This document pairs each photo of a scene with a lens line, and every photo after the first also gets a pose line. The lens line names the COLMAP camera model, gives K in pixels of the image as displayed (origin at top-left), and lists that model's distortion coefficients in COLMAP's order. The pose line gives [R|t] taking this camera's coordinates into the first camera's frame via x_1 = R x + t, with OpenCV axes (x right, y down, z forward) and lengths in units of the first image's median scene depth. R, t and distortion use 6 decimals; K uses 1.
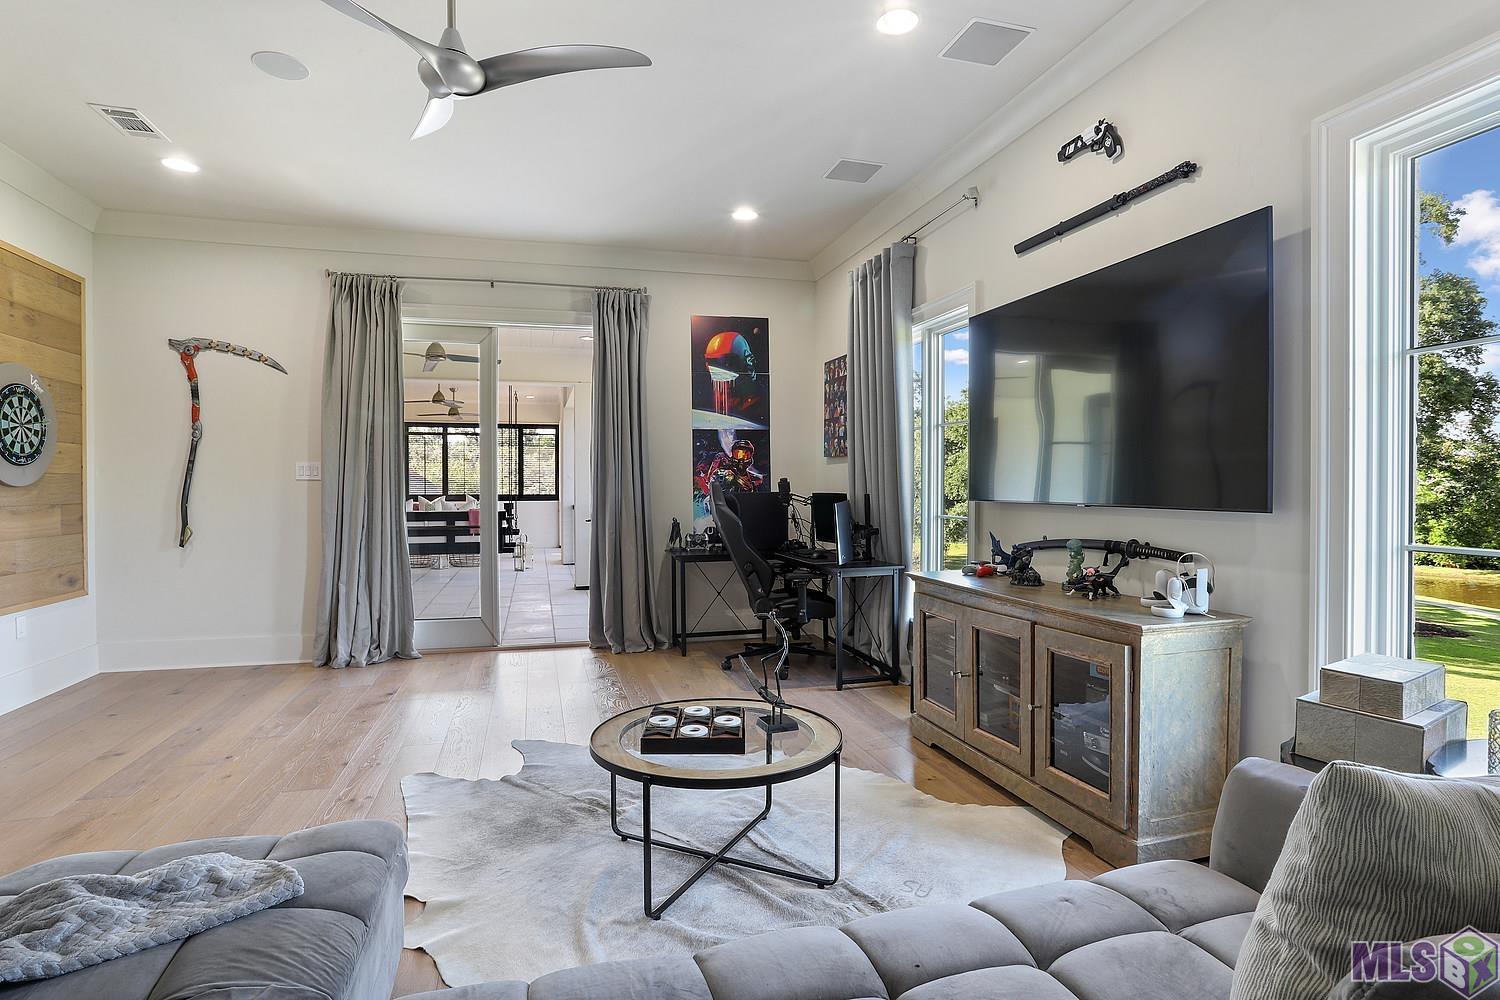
lens RADIAL K [[749.5, 0, 743.4], [0, 749.5, 495.6], [0, 0, 1]] dist [-0.015248, 0.004945]
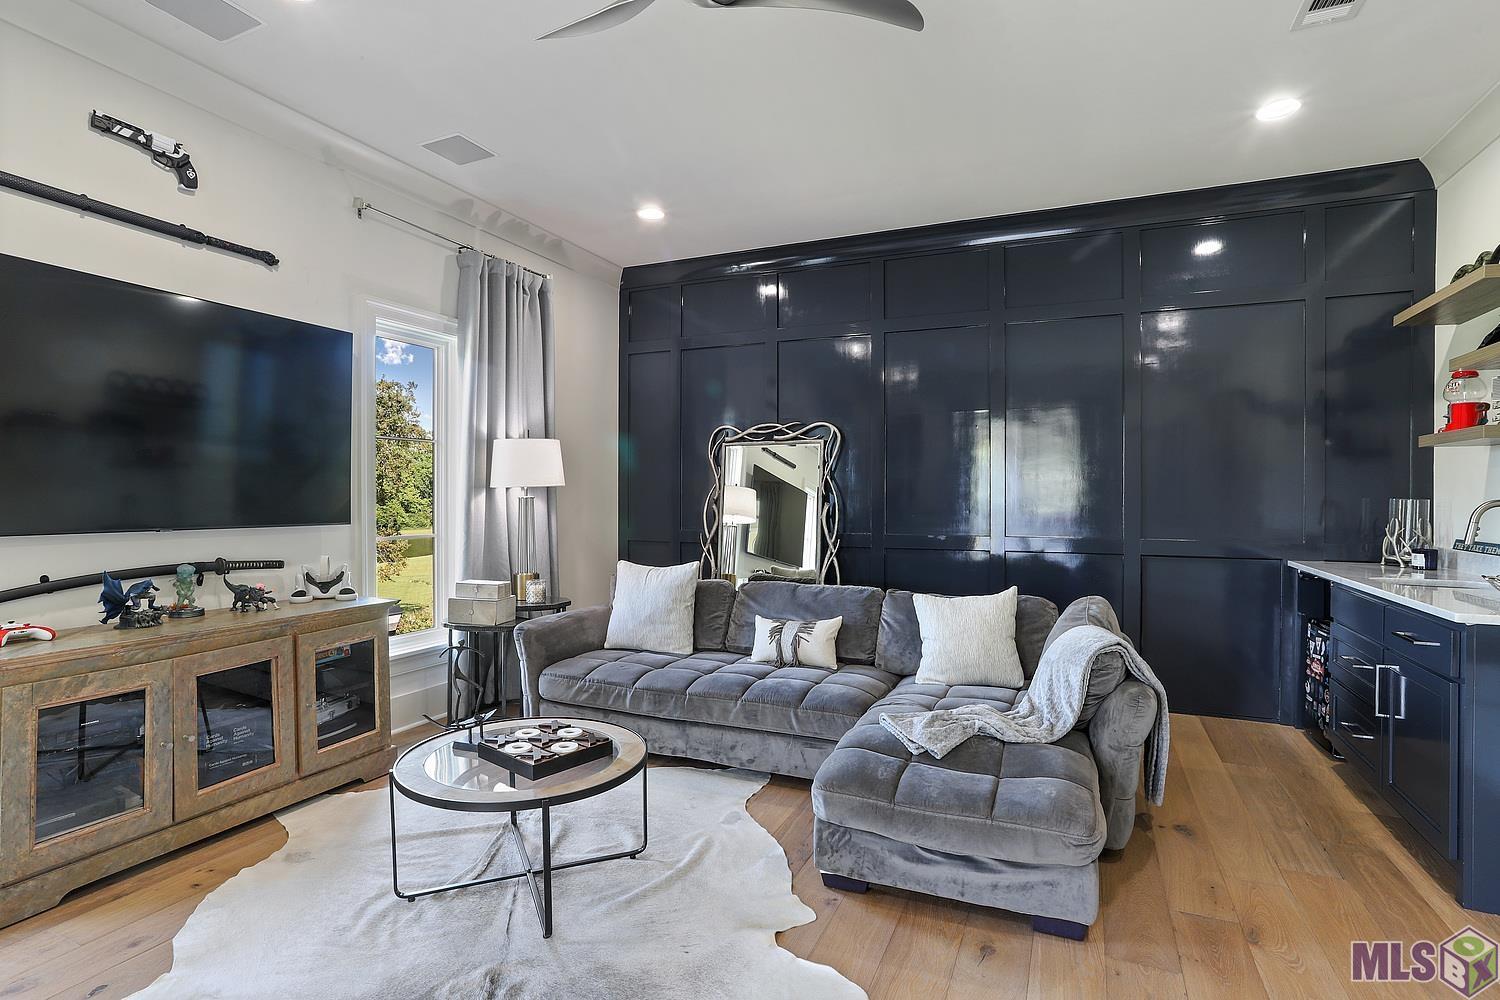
lens RADIAL K [[749.5, 0, 746.7], [0, 749.5, 502.4], [0, 0, 1]] dist [-0.015248, 0.004945]
pose [[-0.771866, 0.002089, 0.635782, -0.762986], [0.011202, 0.999884, 0.010313, -0.023985], [-0.635686, 0.015082, -0.771800, 1.330255]]
